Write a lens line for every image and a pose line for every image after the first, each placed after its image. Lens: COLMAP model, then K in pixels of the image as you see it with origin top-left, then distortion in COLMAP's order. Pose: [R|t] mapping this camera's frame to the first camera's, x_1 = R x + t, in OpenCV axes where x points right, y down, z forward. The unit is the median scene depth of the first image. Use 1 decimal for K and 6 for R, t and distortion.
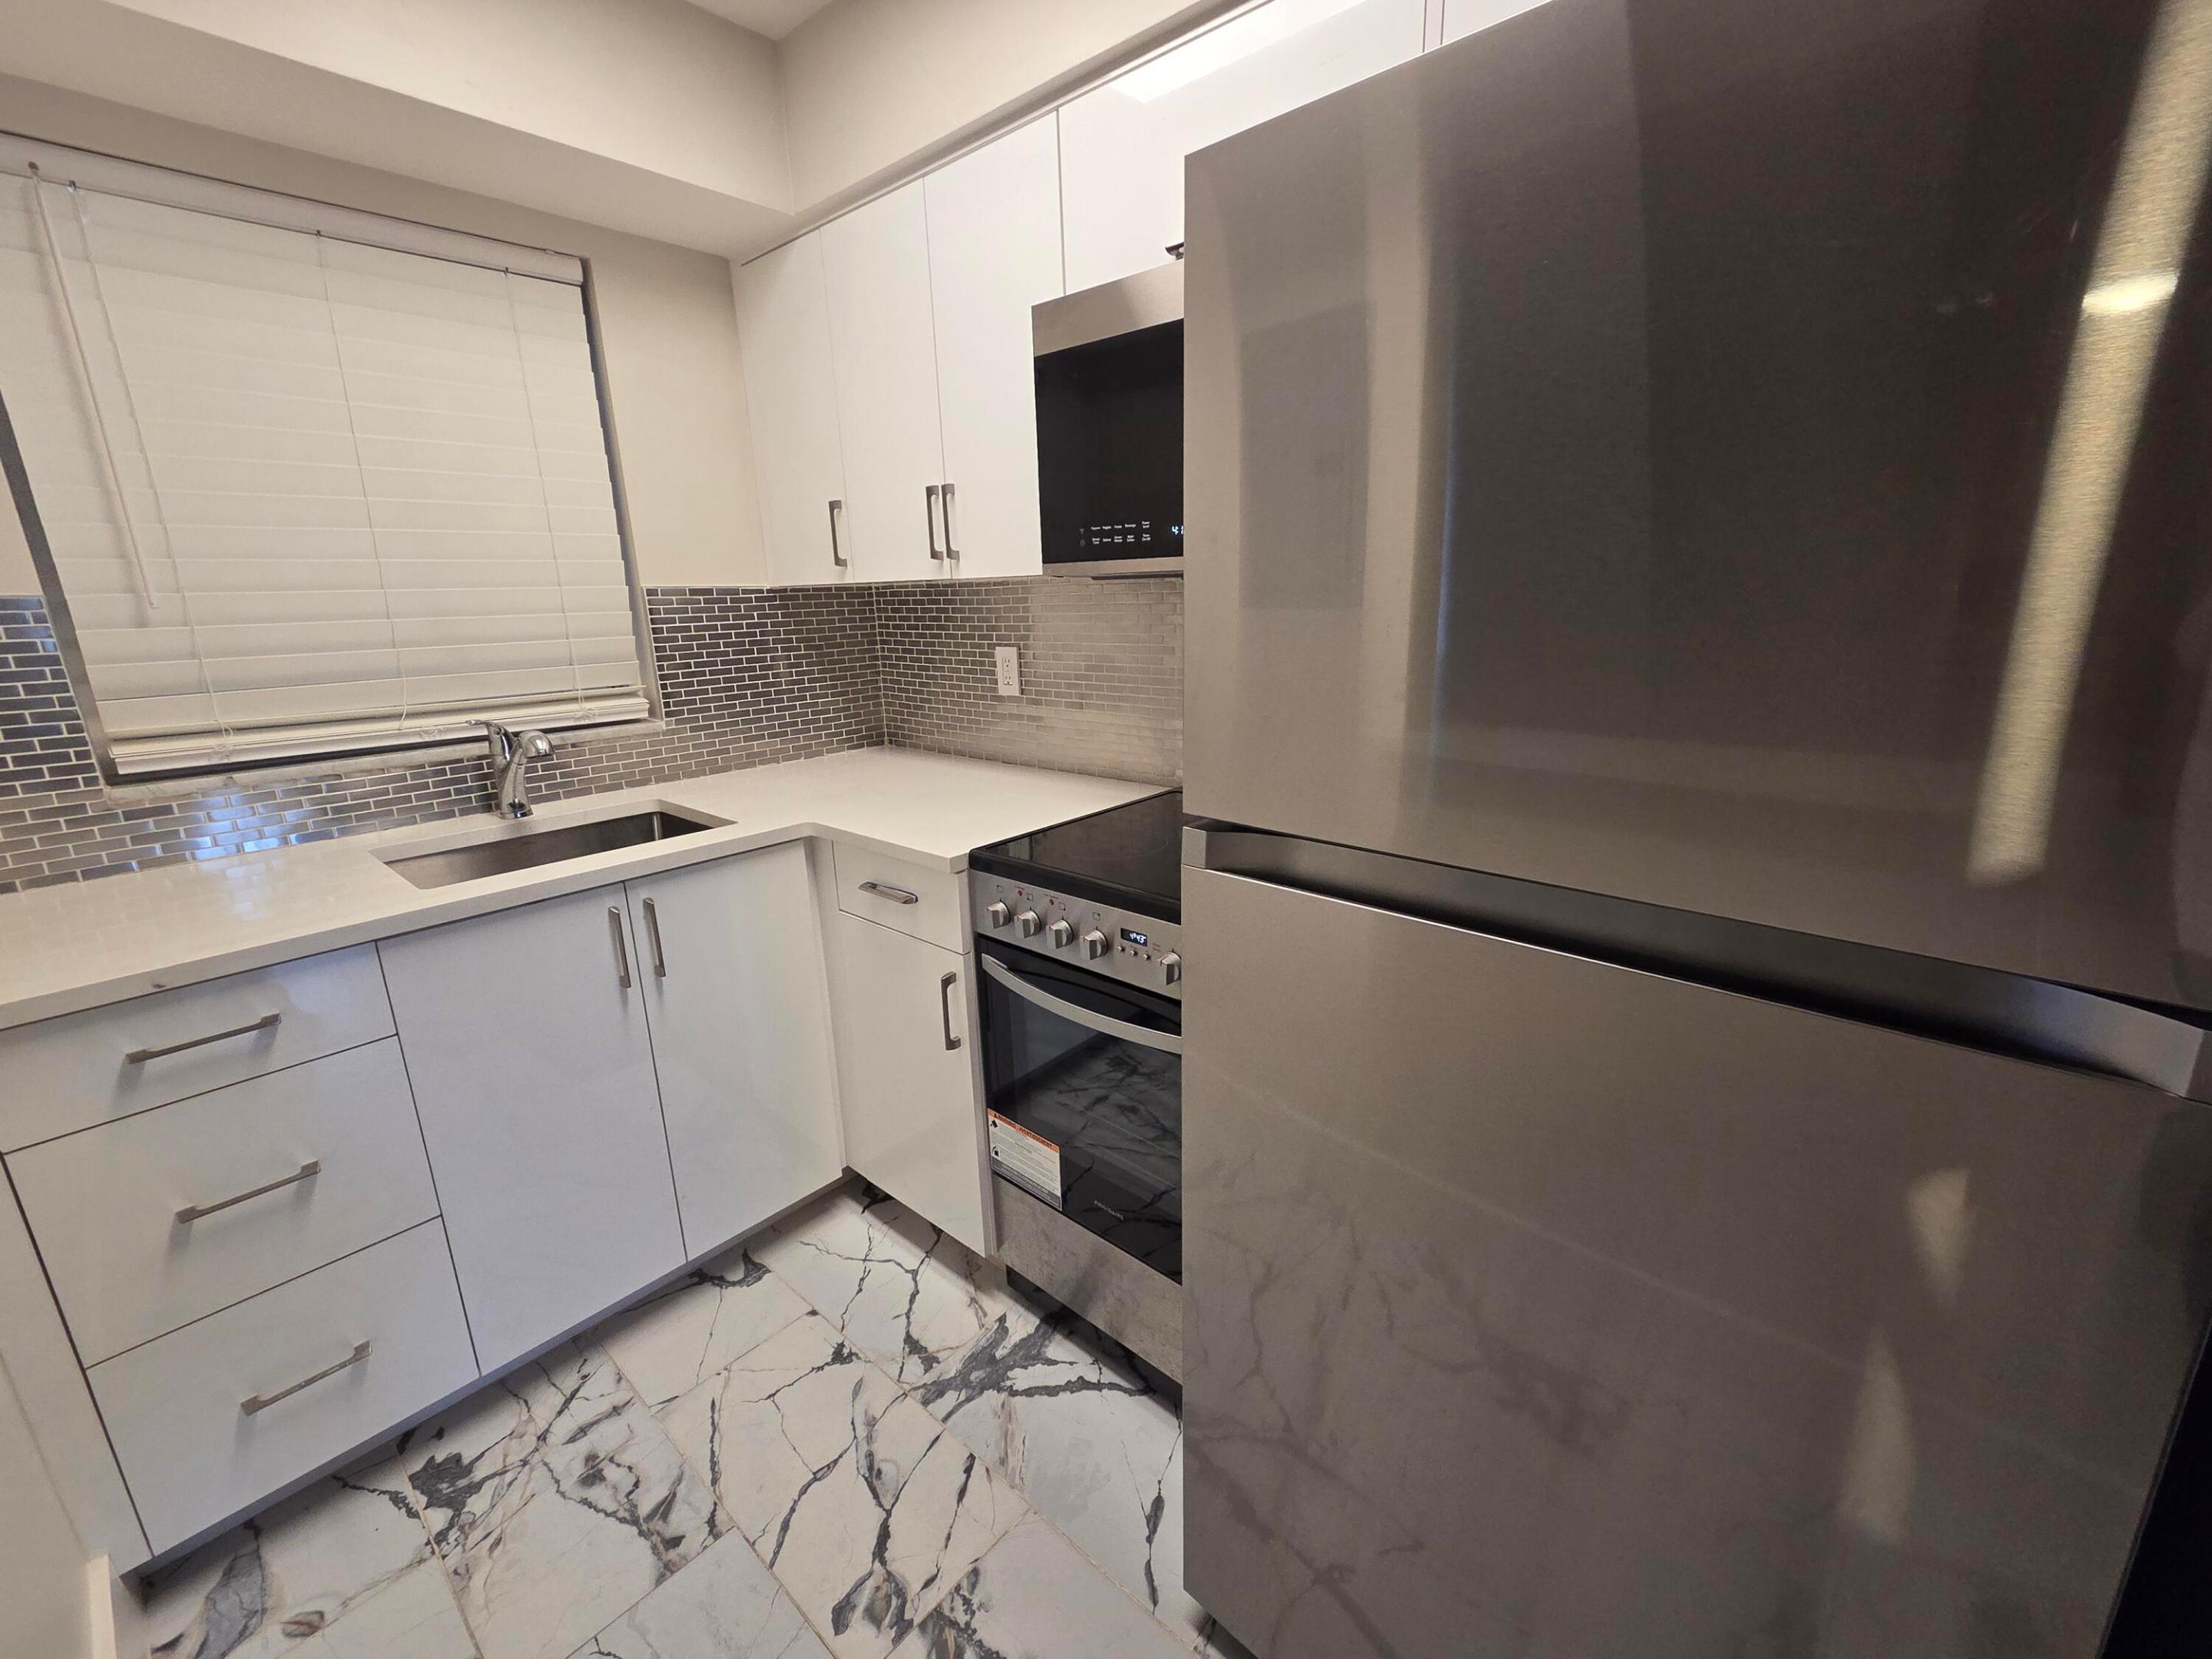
lens RADIAL K [[908.4, 0, 1117.2], [0, 908.4, 819.6], [0, 0, 1]] dist [0.003871, -0.002115]
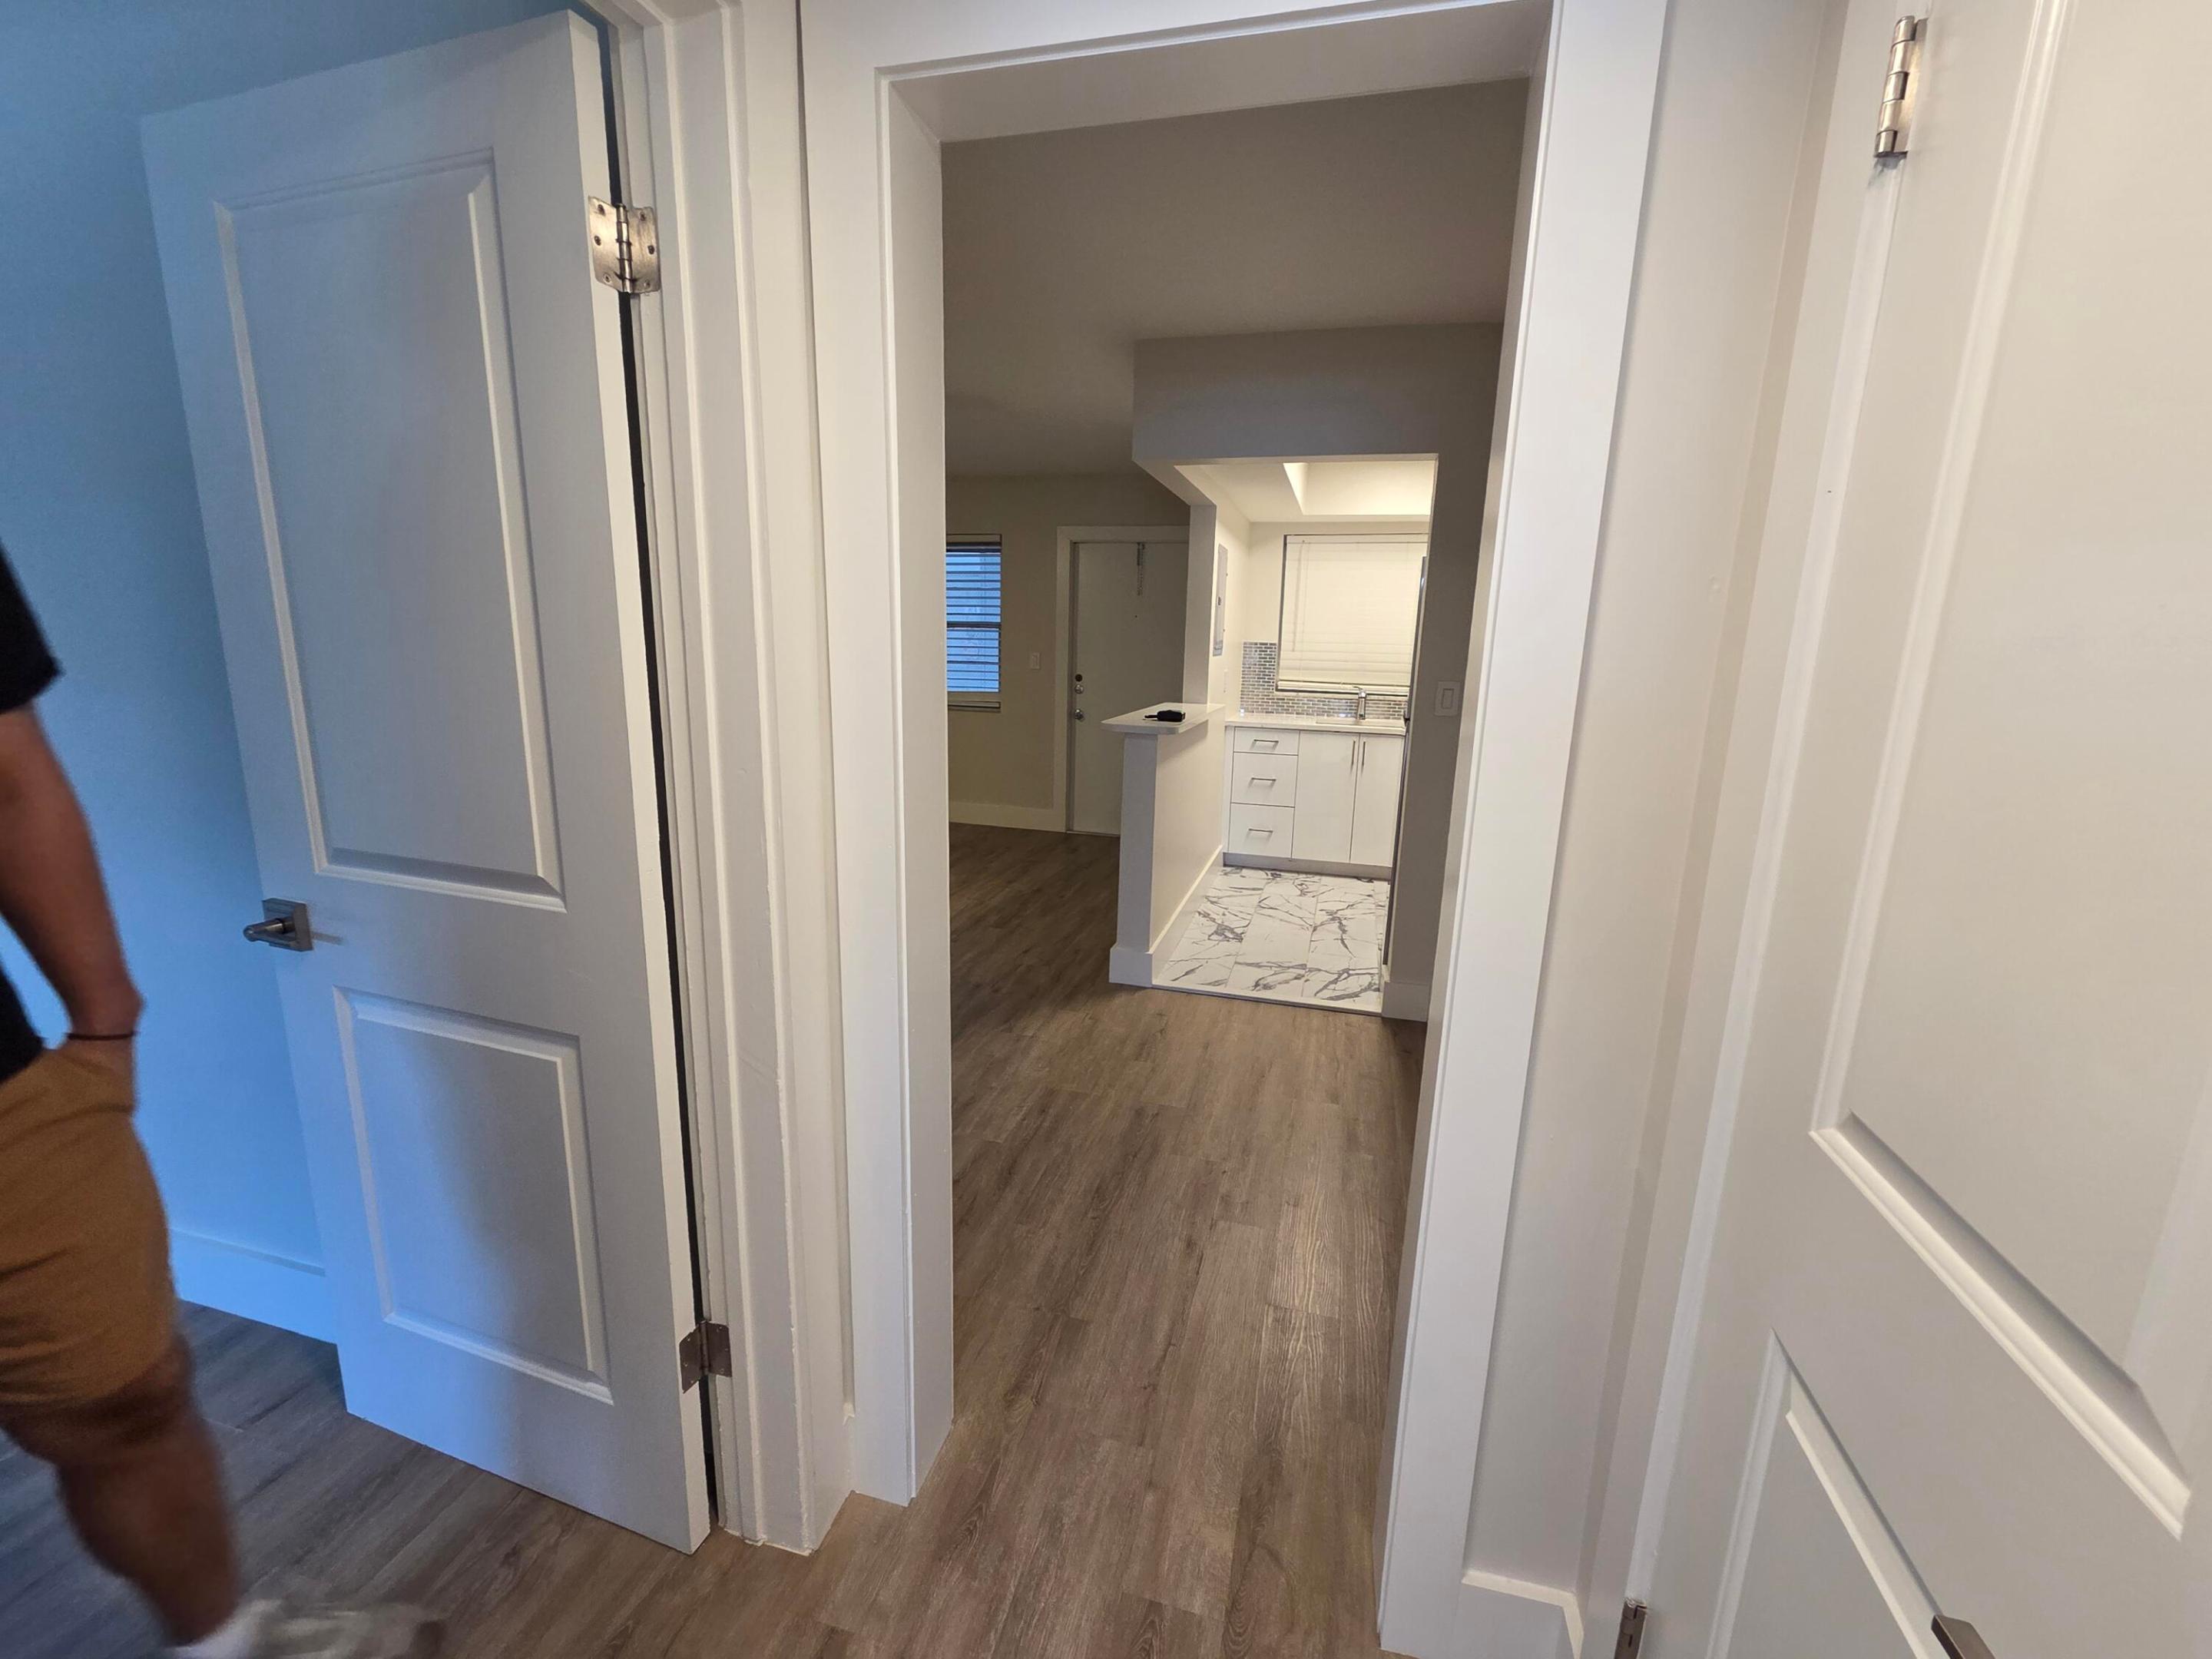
lens RADIAL K [[908.4, 0, 1104.2], [0, 908.4, 821.4], [0, 0, 1]] dist [0.003871, -0.002115]
pose [[0.434365, 0.216810, -0.874254, 1.930359], [-0.255603, 0.960369, 0.111172, 0.233671], [0.863710, 0.175173, 0.472568, -1.266050]]
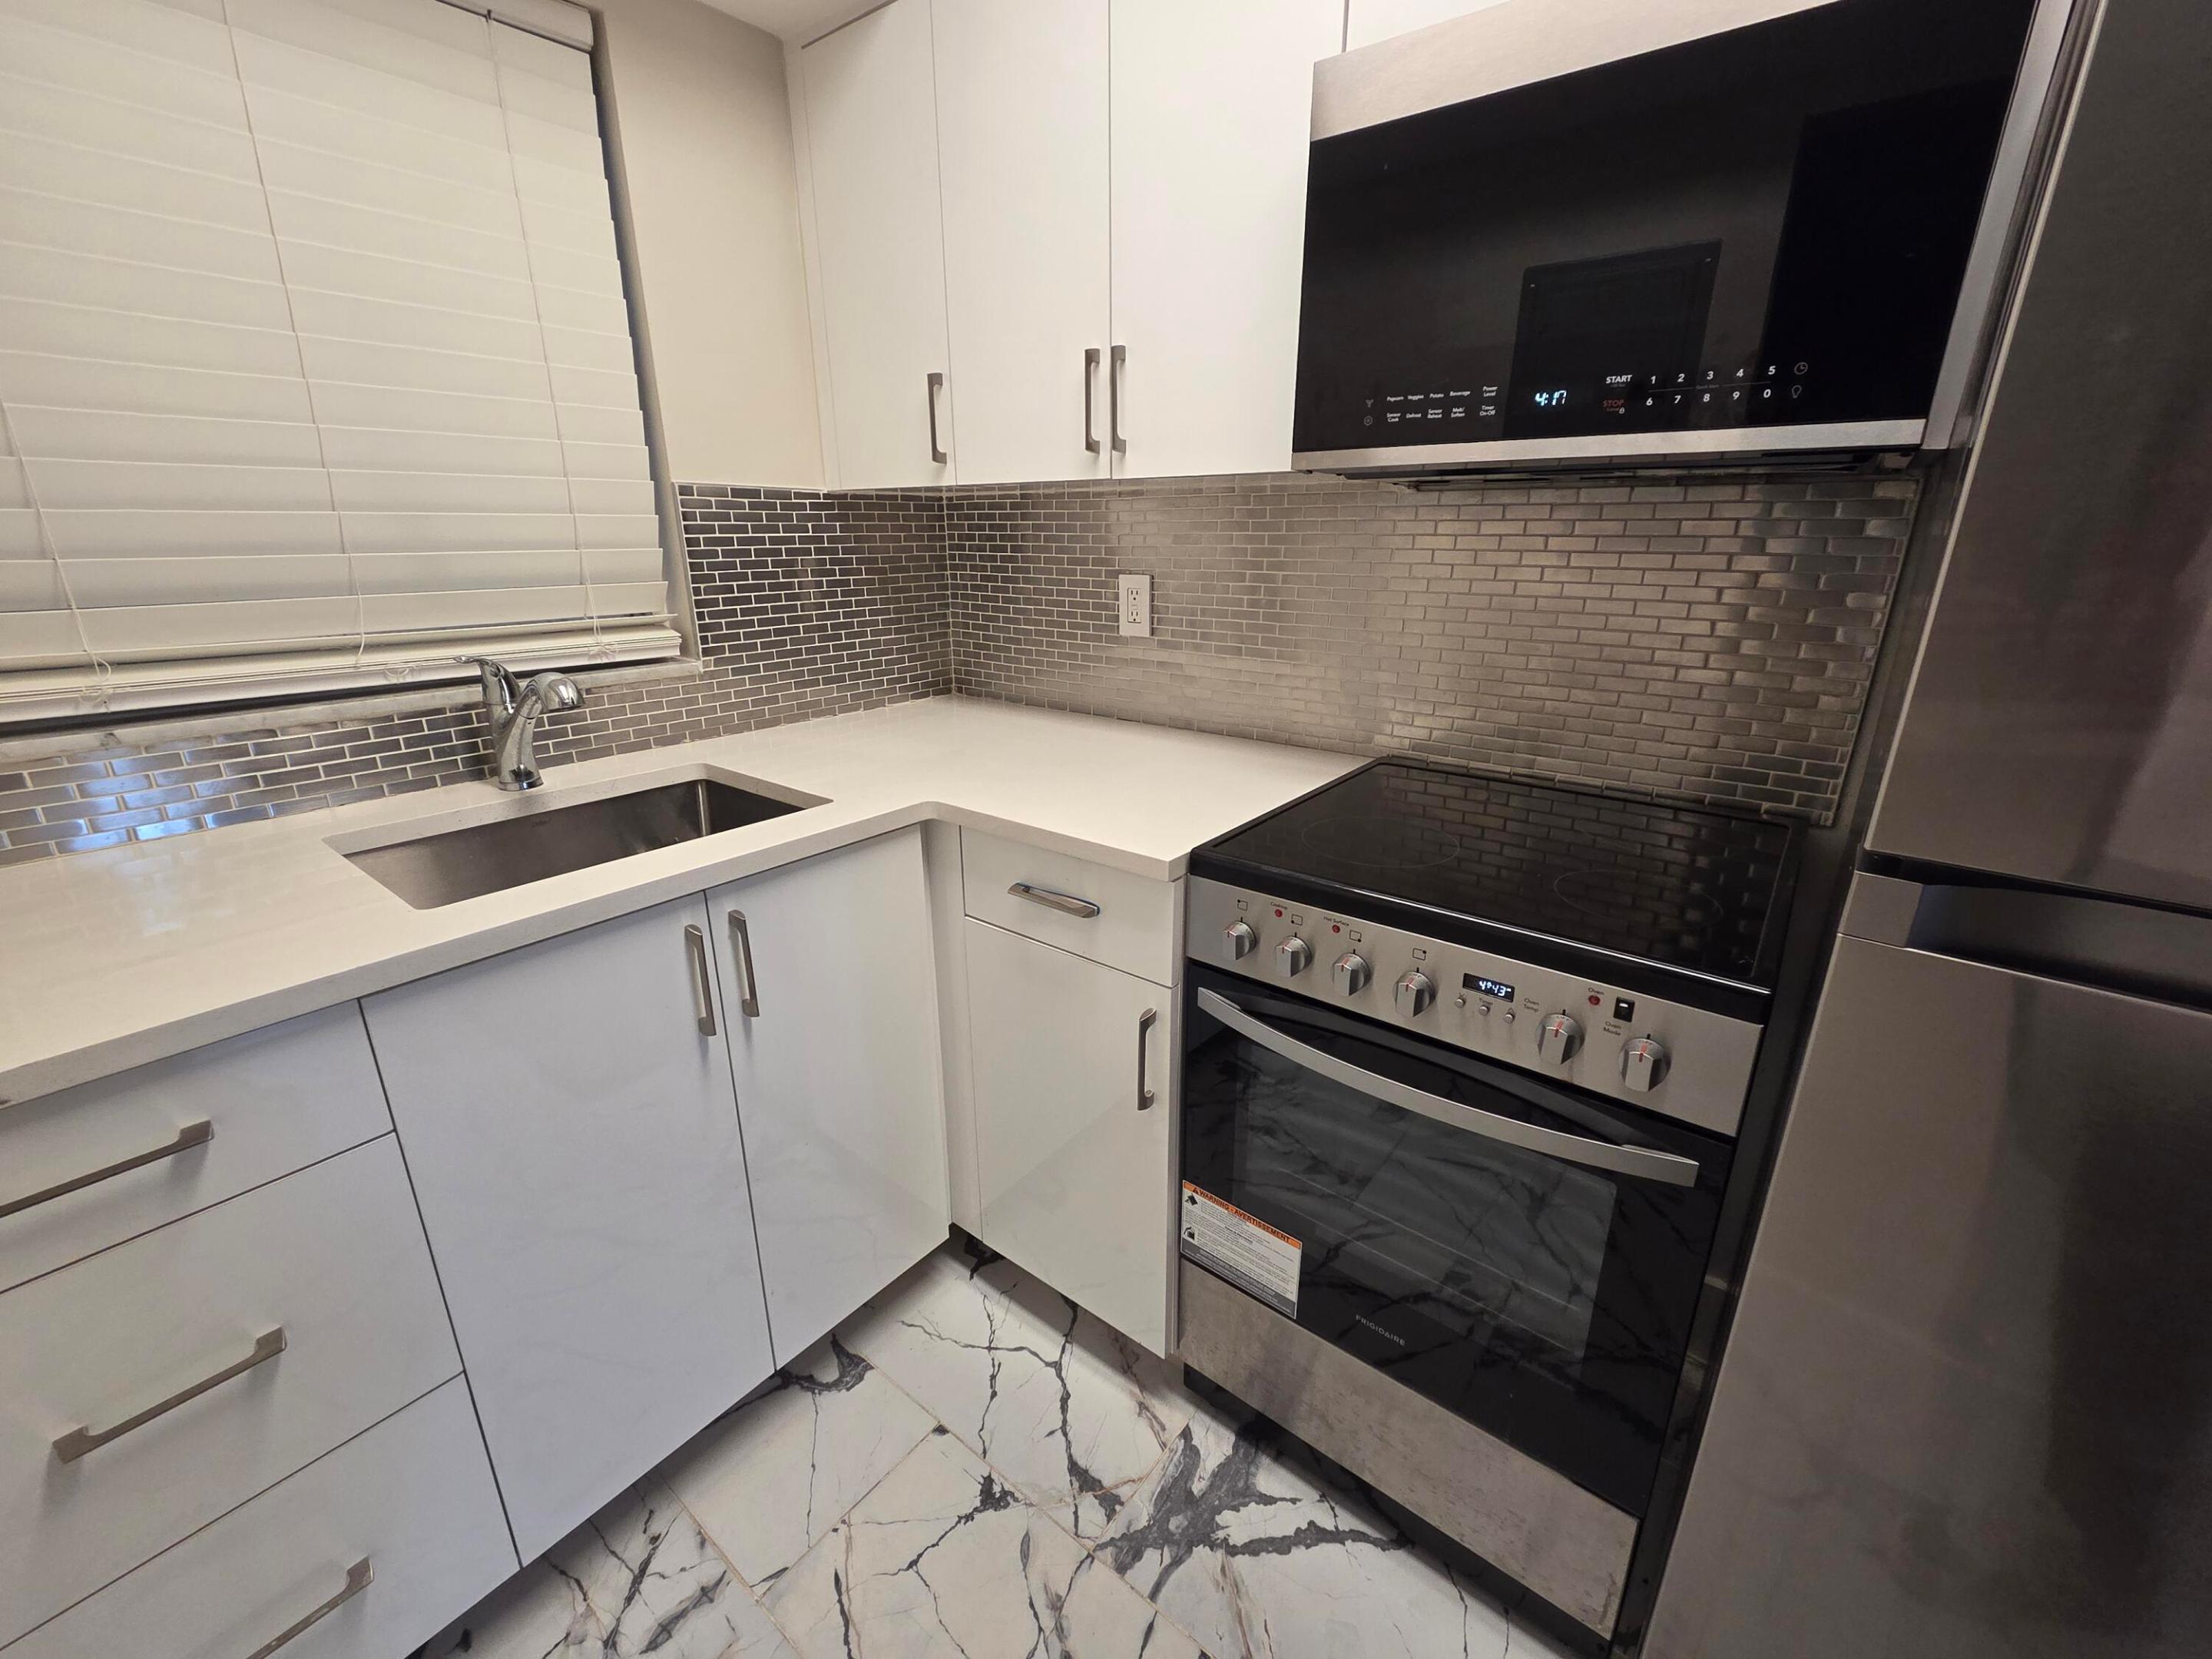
lens RADIAL K [[908.4, 0, 1117.7], [0, 908.4, 819.9], [0, 0, 1]] dist [0.003871, -0.002115]
pose [[0.998327, 0.008147, 0.057239, -0.244713], [-0.011618, 0.998096, 0.060572, -0.031396], [-0.056637, -0.061136, 0.996521, 0.258421]]
